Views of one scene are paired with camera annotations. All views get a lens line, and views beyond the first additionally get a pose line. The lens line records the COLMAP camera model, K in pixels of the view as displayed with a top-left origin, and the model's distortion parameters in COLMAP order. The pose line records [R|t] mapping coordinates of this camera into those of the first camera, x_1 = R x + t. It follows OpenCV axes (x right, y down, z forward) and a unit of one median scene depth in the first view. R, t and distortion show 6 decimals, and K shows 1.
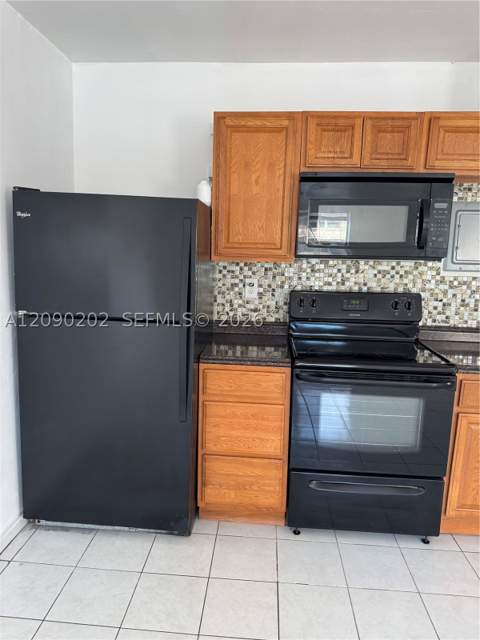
lens RADIAL K [[455.2, 0, 236.6], [0, 455.2, 319.2], [0, 0, 1]] dist [0.147115, -0.265581]
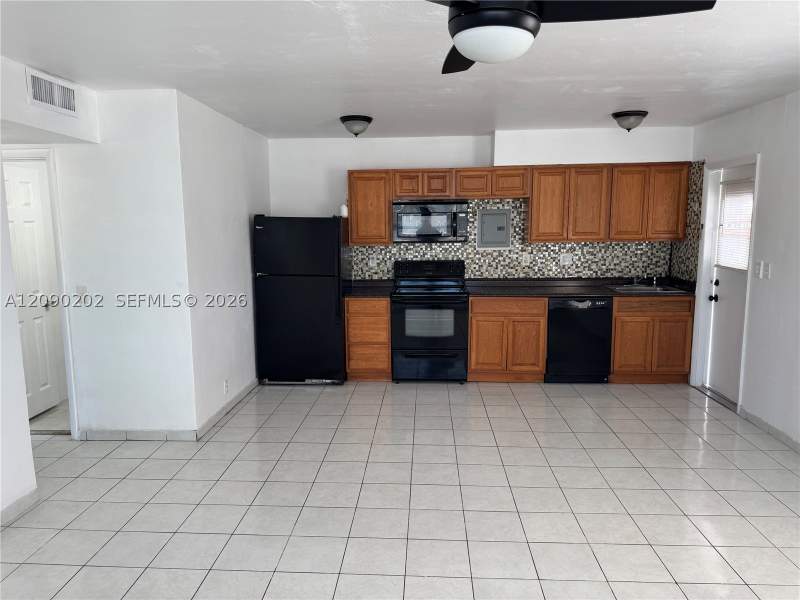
lens RADIAL K [[568.9, 0, 400.0], [0, 568.9, 307.1], [0, 0, 1]] dist [0.147115, -0.265581]
pose [[0.999241, -0.035299, 0.016479, 0.109750], [0.035482, 0.999311, -0.010906, 0.161505], [-0.016083, 0.011483, 0.999805, -1.390622]]
